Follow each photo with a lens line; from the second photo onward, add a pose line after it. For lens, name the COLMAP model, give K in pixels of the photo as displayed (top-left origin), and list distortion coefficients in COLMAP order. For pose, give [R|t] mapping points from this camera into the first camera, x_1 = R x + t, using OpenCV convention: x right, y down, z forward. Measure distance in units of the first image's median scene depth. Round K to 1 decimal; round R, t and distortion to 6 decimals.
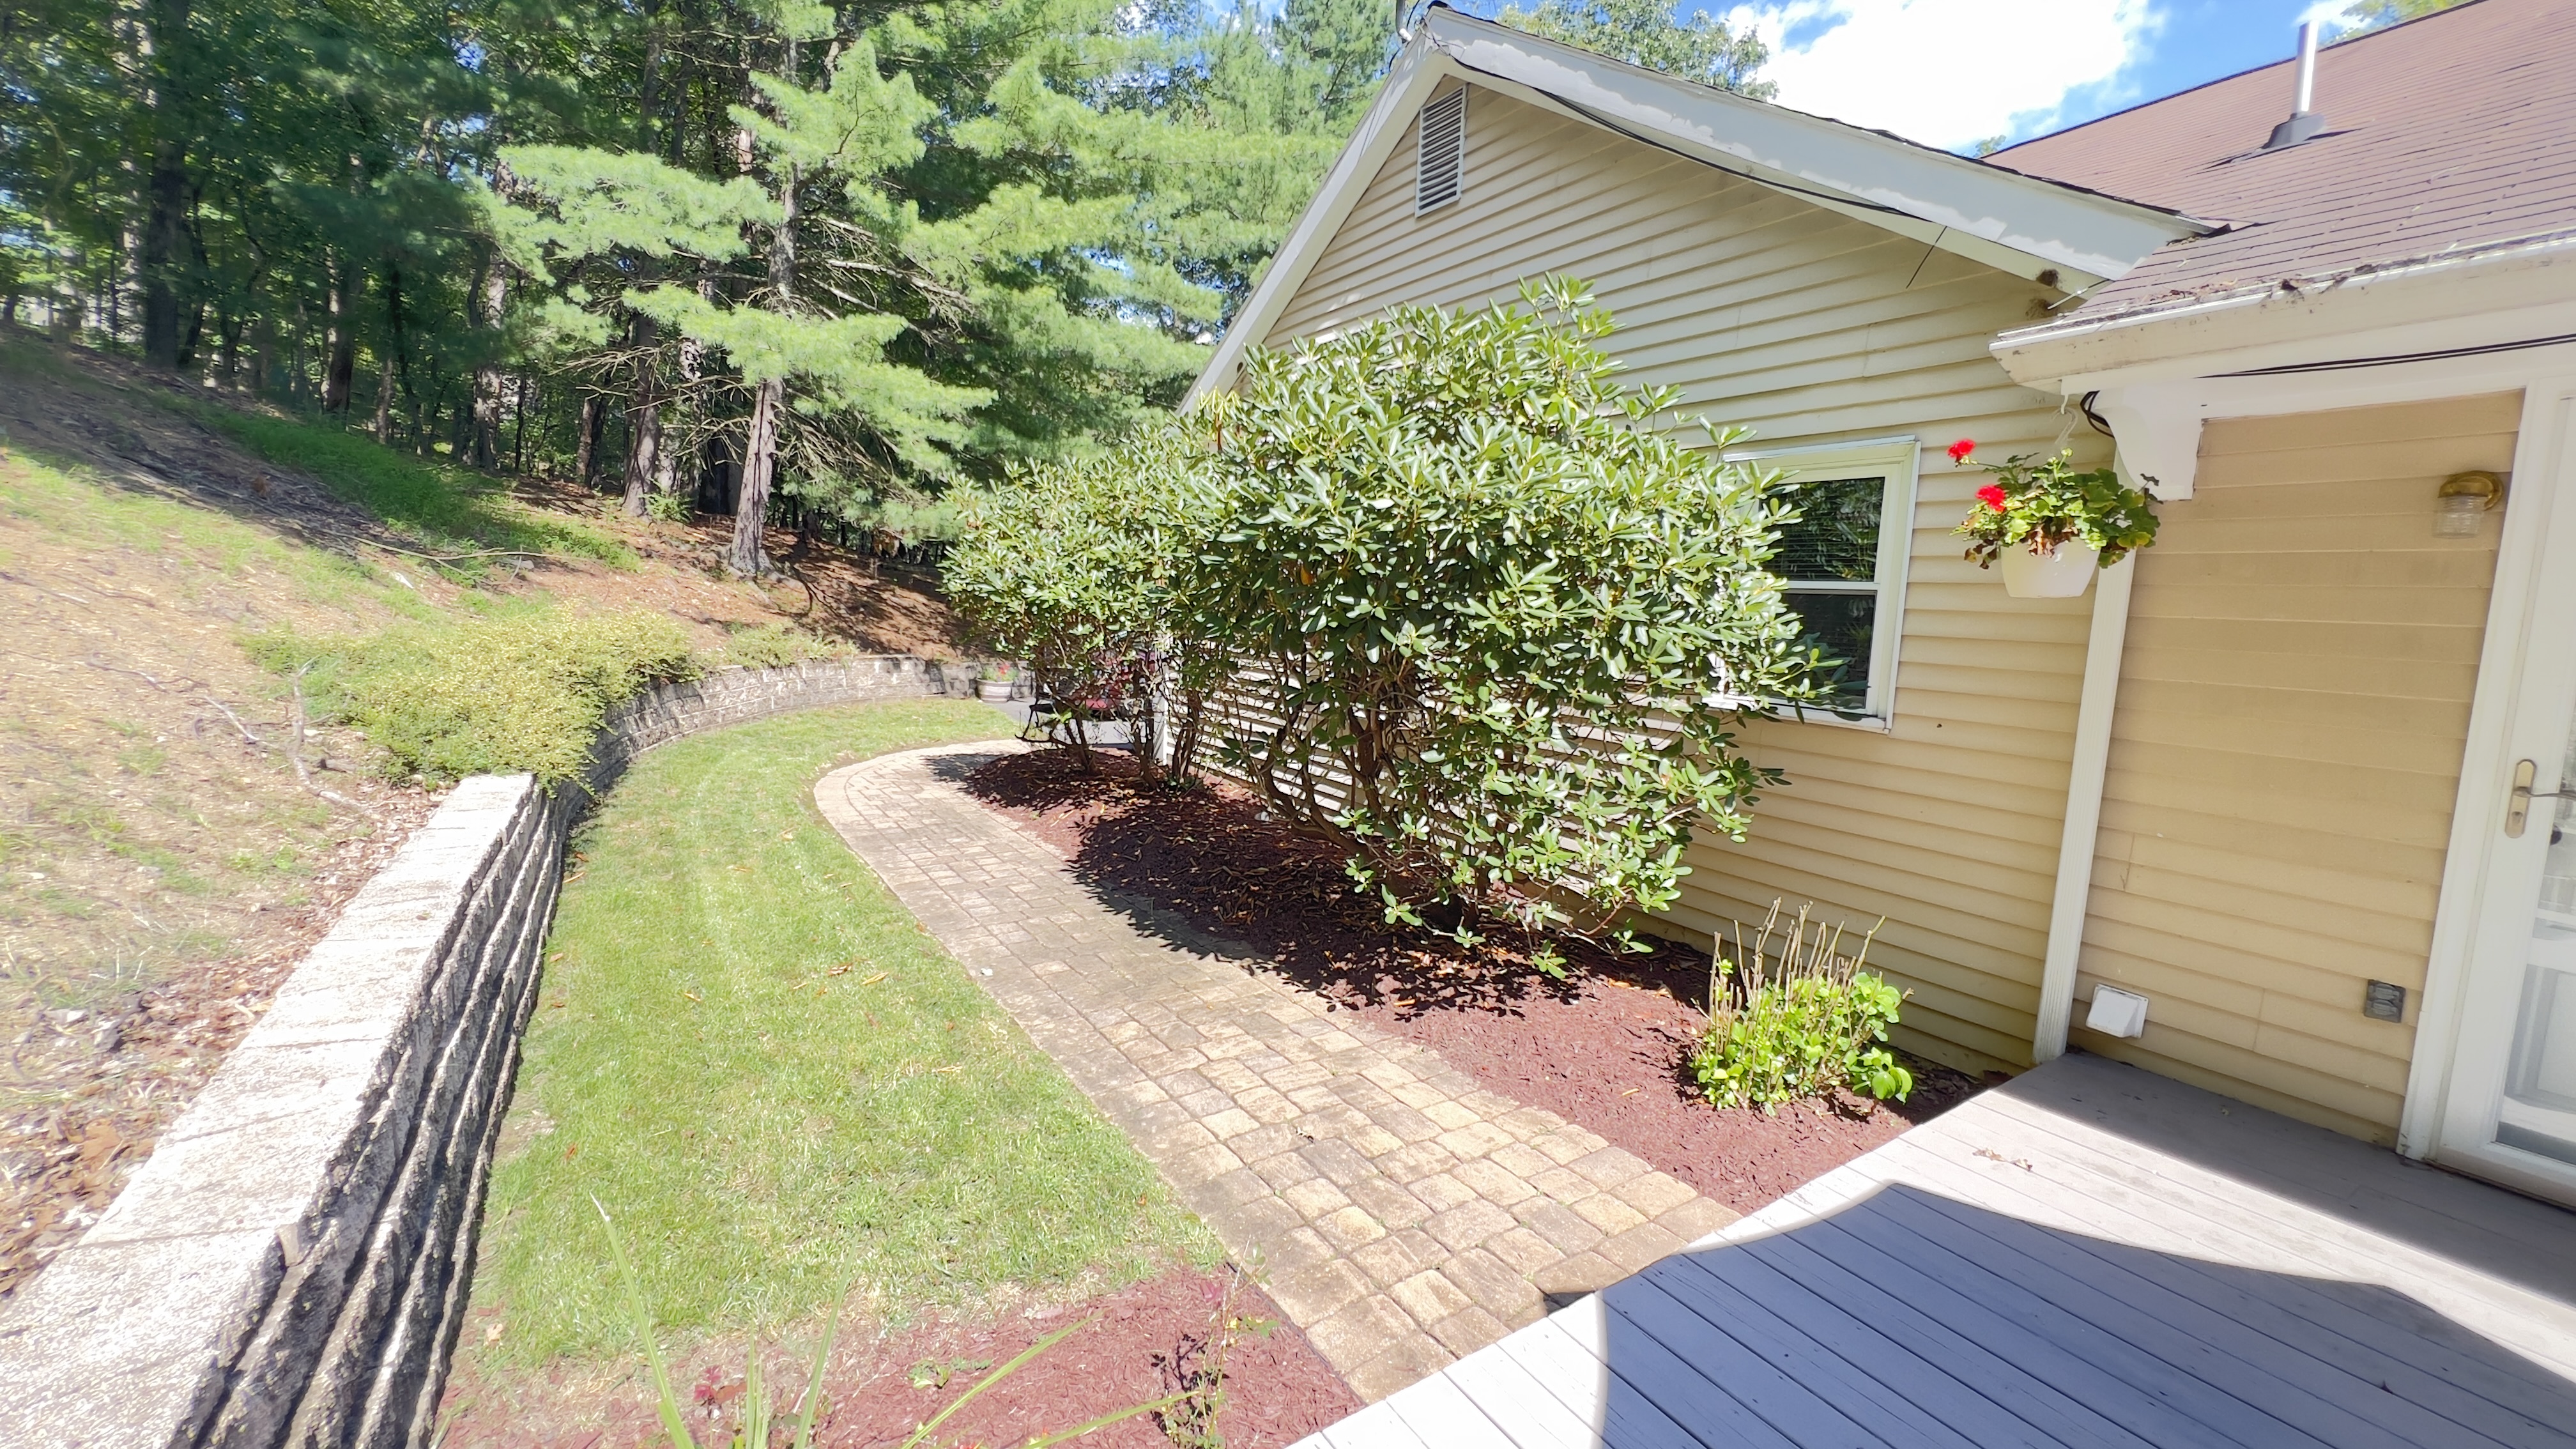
lens RADIAL K [[1032.8, 0, 1281.3], [0, 1032.8, 714.7], [0, 0, 1]] dist [0.000418, 0.000134]
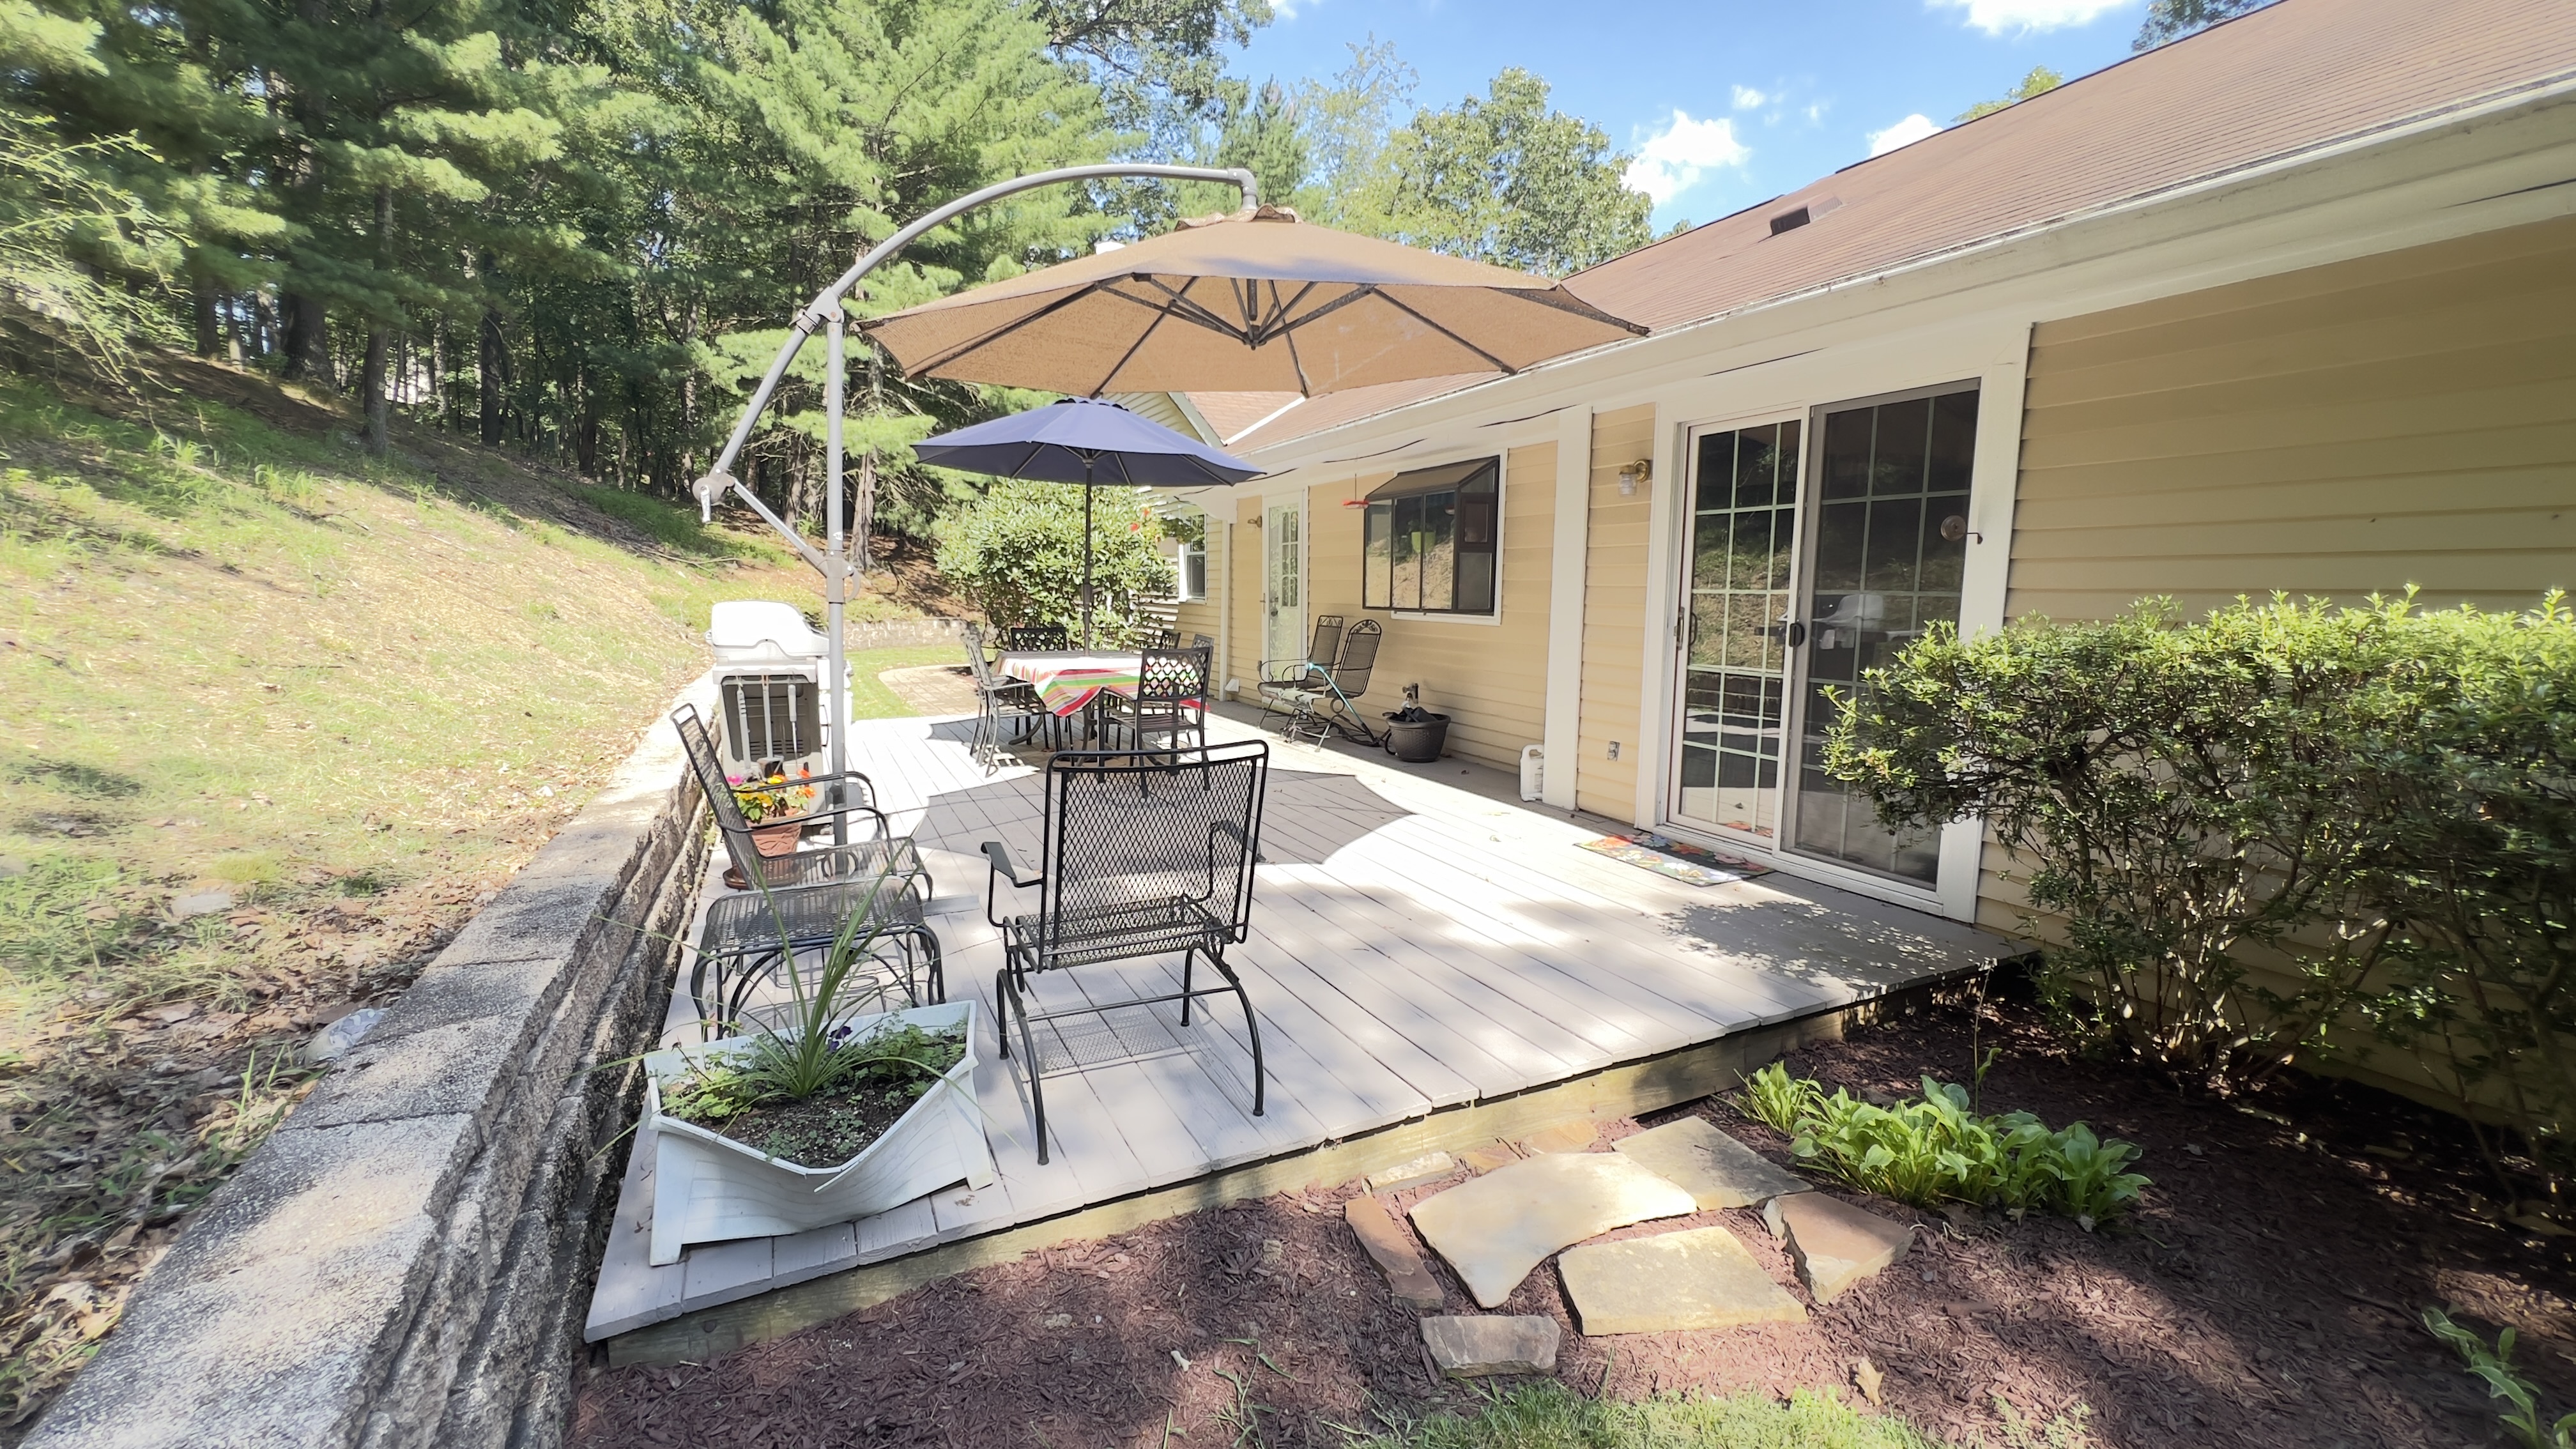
lens RADIAL K [[1029.4, 0, 1290.8], [0, 1029.4, 724.5], [0, 0, 1]] dist [-0.001166, -0.000127]
pose [[0.993983, -0.011914, -0.108881, 0.348141], [0.013942, 0.999743, 0.017889, 0.093029], [0.108640, -0.019300, 0.993894, -0.560319]]
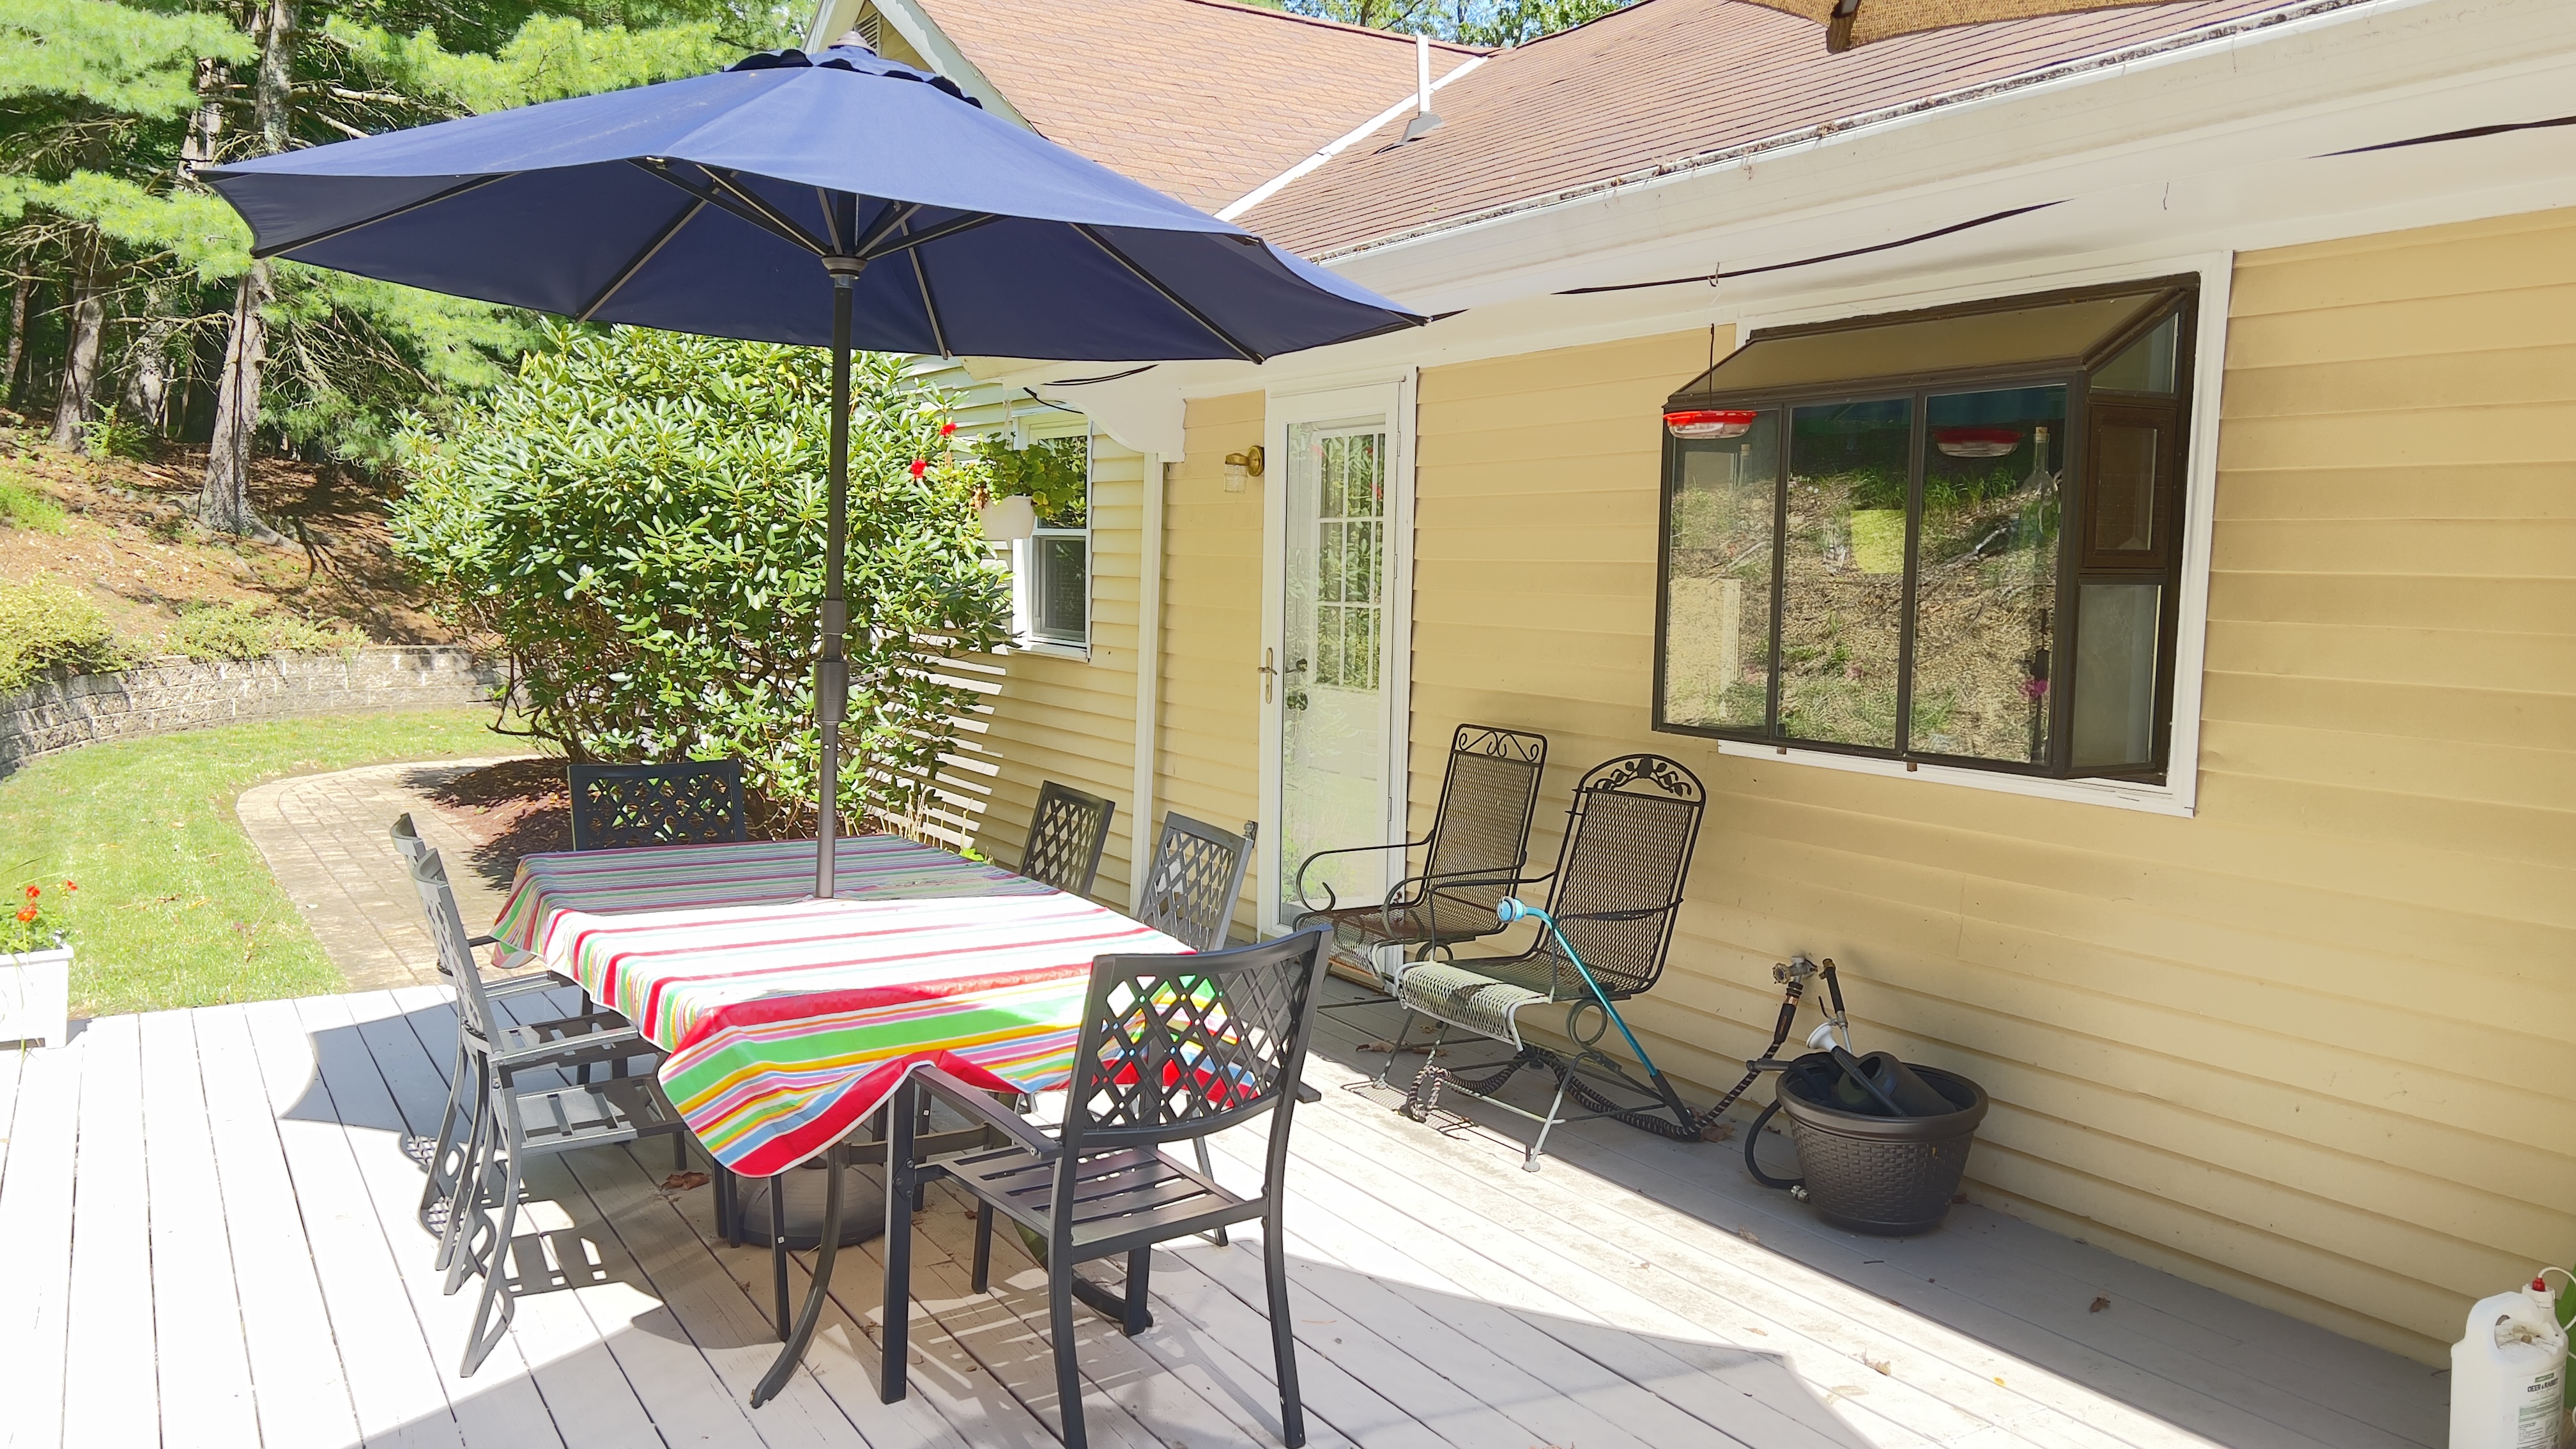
lens RADIAL K [[1914.6, 0, 1295.2], [0, 1914.6, 723.5], [0, 0, 1]] dist [0.023992, -0.029524]
pose [[0.999847, -0.011700, -0.013028, 0.259252], [0.011296, 0.999466, -0.030653, 0.046133], [0.013379, 0.030501, 0.999445, -0.332340]]
